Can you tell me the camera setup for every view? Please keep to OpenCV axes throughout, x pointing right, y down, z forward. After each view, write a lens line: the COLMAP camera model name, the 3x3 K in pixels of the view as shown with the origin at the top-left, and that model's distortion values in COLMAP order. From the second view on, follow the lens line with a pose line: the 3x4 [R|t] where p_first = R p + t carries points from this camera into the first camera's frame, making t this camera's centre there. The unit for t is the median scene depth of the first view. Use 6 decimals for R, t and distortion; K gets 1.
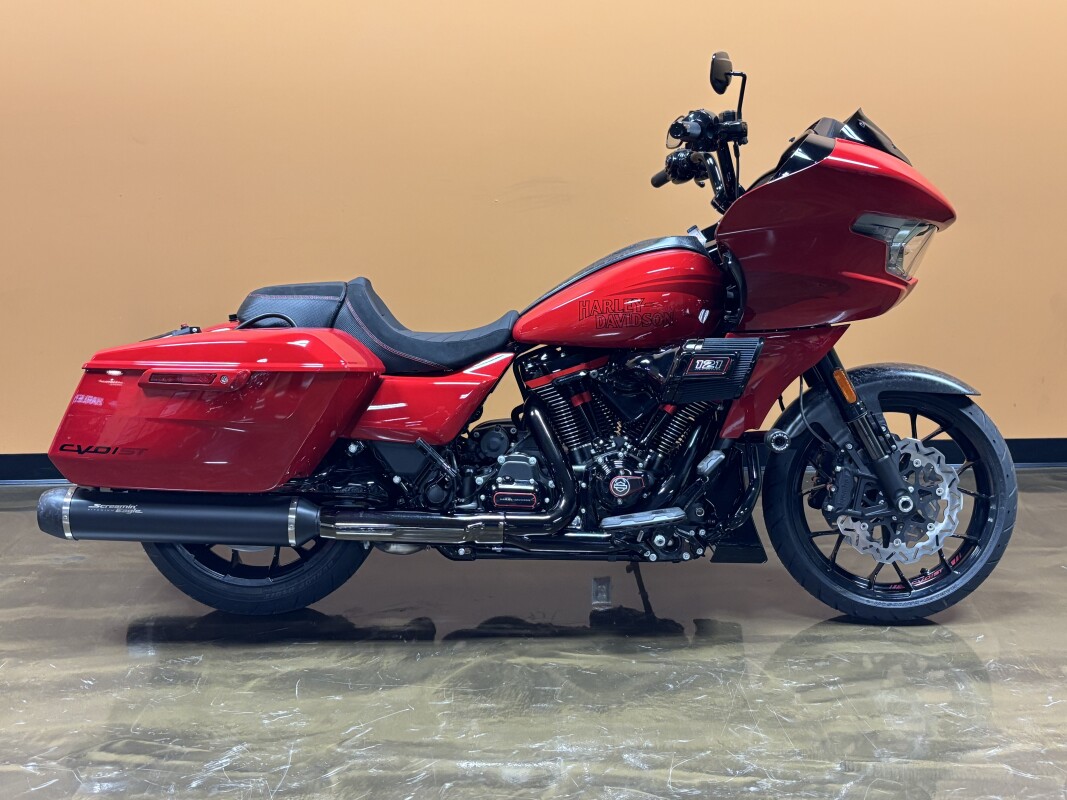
lens RADIAL K [[1194.8, 0, 537.6], [0, 1194.8, 382.7], [0, 0, 1]] dist [0.054490, -0.008991]
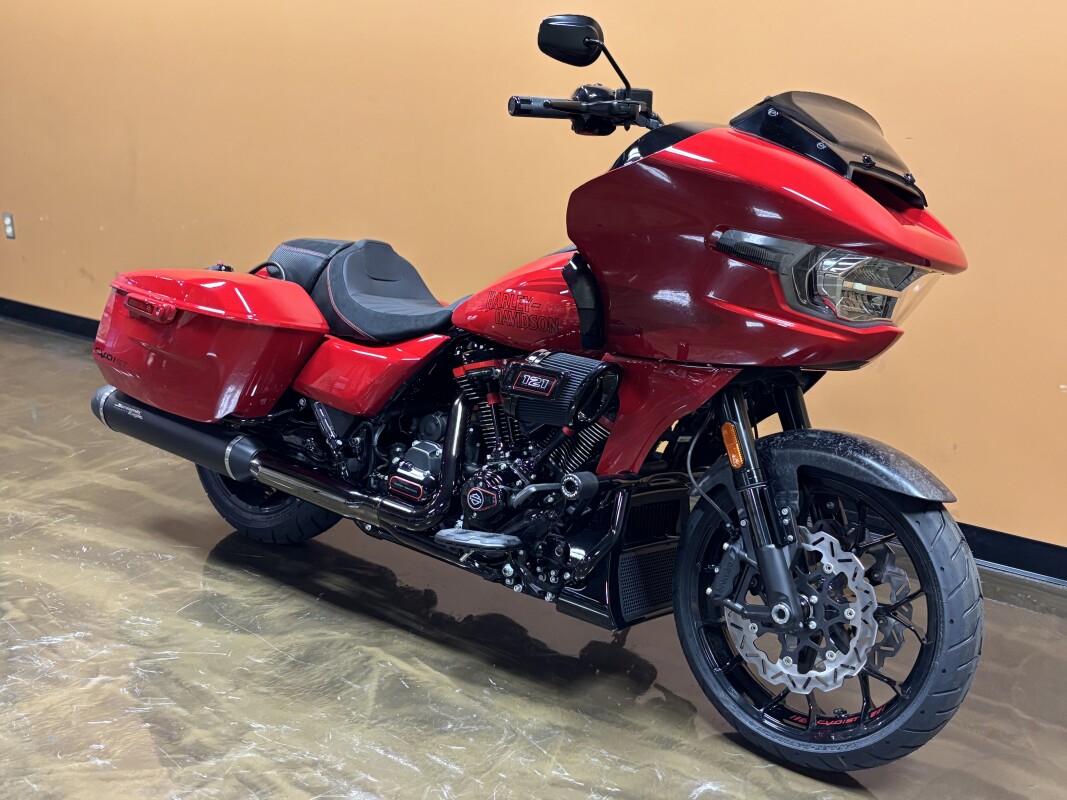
lens RADIAL K [[1194.8, 0, 537.6], [0, 1194.8, 382.7], [0, 0, 1]] dist [0.054490, -0.008991]
pose [[0.790391, 0.184790, -0.584067, 0.599028], [-0.168802, 0.982206, 0.082322, -0.079273], [0.588887, 0.033525, 0.807520, 0.286189]]
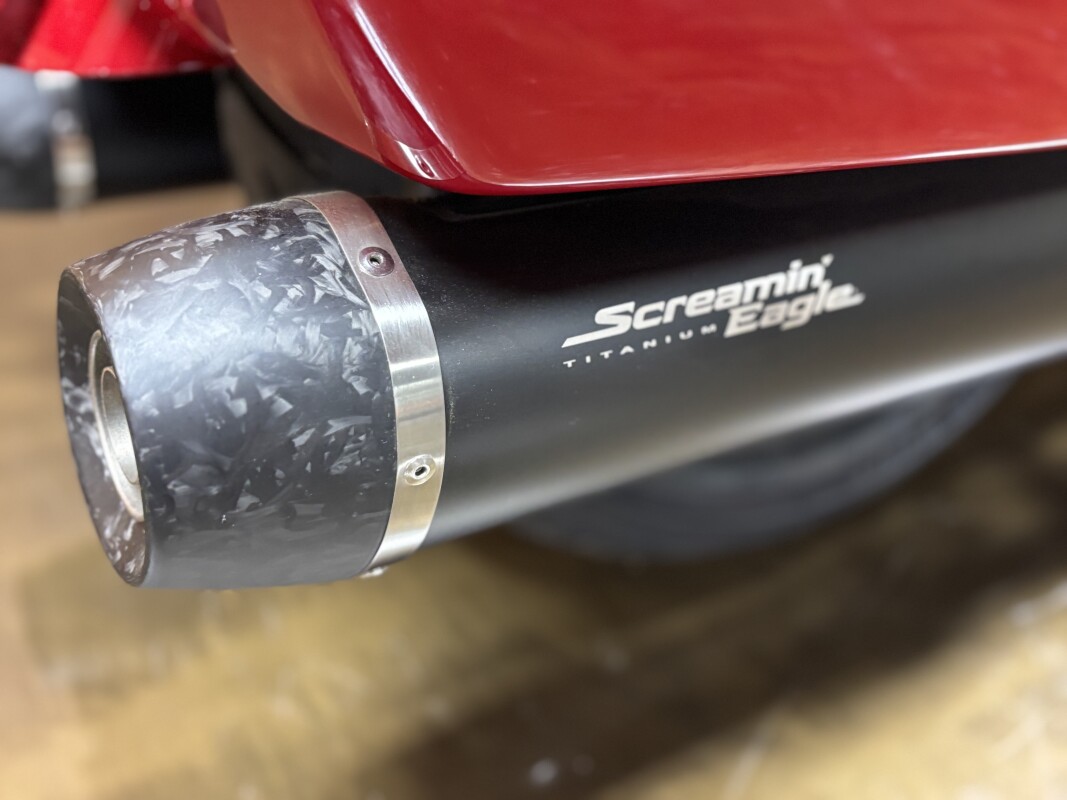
lens RADIAL K [[1194.8, 0, 537.6], [0, 1194.8, 382.7], [0, 0, 1]] dist [0.054490, -0.008991]
pose [[0.848507, -0.236731, 0.473281, -0.416571], [0.031829, 0.915571, 0.400896, 0.054013], [-0.528226, -0.325099, 0.784403, 0.861711]]
